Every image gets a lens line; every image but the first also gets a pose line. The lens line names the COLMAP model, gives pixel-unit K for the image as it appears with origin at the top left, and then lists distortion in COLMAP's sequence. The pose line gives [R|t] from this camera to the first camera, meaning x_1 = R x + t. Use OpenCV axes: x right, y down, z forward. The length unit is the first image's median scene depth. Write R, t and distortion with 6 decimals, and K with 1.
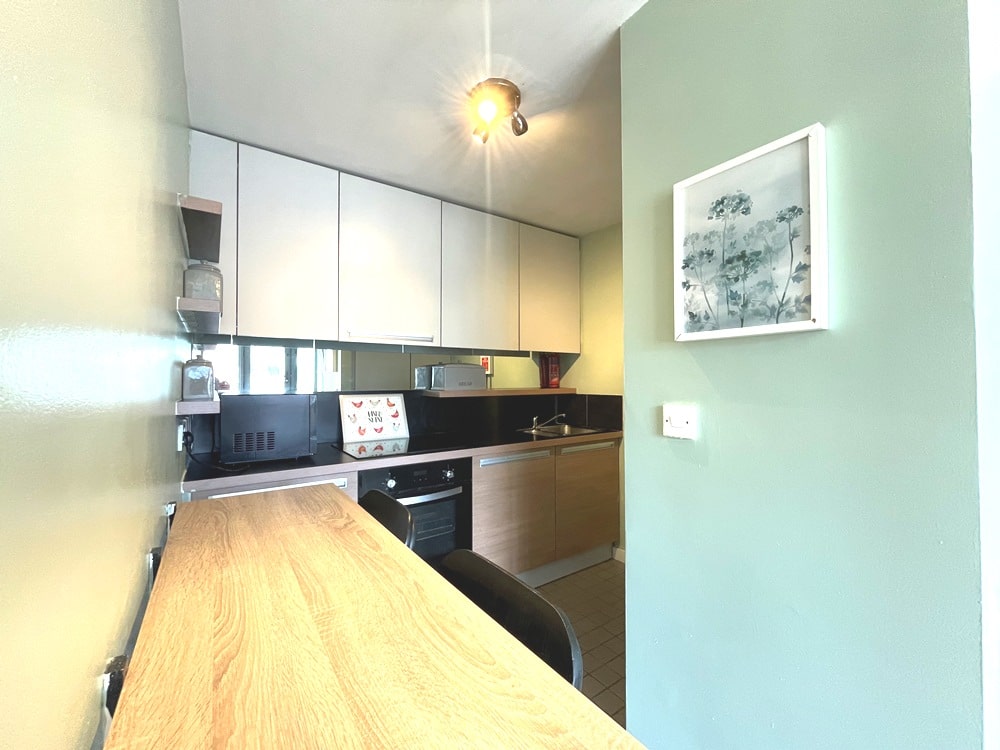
lens RADIAL K [[405.3, 0, 497.6], [0, 405.3, 374.5], [0, 0, 1]] dist [-0.000798, 0.000052]
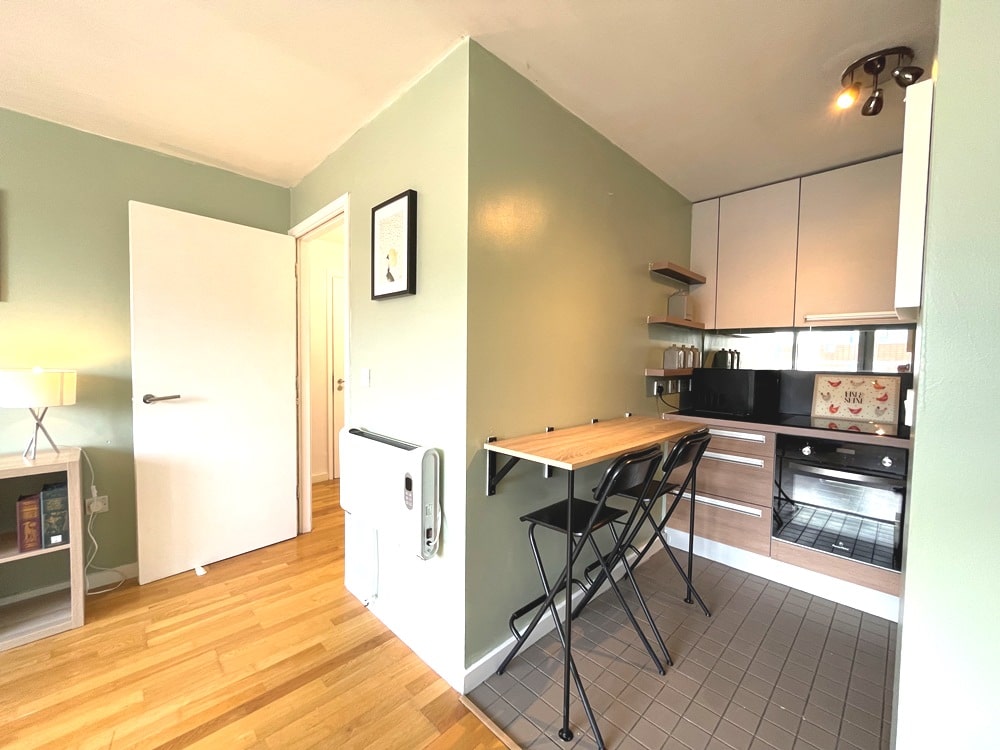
lens RADIAL K [[405.3, 0, 497.6], [0, 405.3, 374.5], [0, 0, 1]] dist [-0.000798, 0.000052]
pose [[0.168945, 0.048011, -0.984456, 0.546033], [0.002306, 0.998791, 0.049106, -0.003803], [0.985623, -0.010566, 0.168630, -0.037914]]
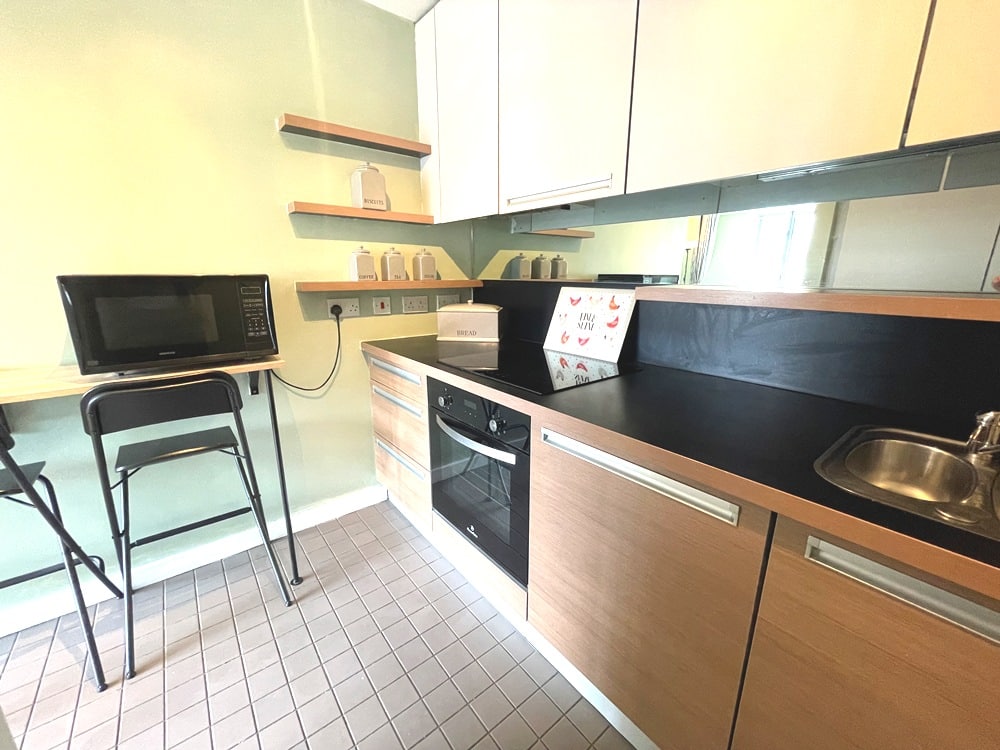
lens RADIAL K [[405.3, 0, 497.6], [0, 405.3, 374.5], [0, 0, 1]] dist [-0.000798, 0.000052]
pose [[0.066663, 0.251495, -0.965560, 0.383509], [0.016423, 0.967305, 0.253083, 0.015076], [0.997640, -0.032729, 0.060353, 0.824851]]
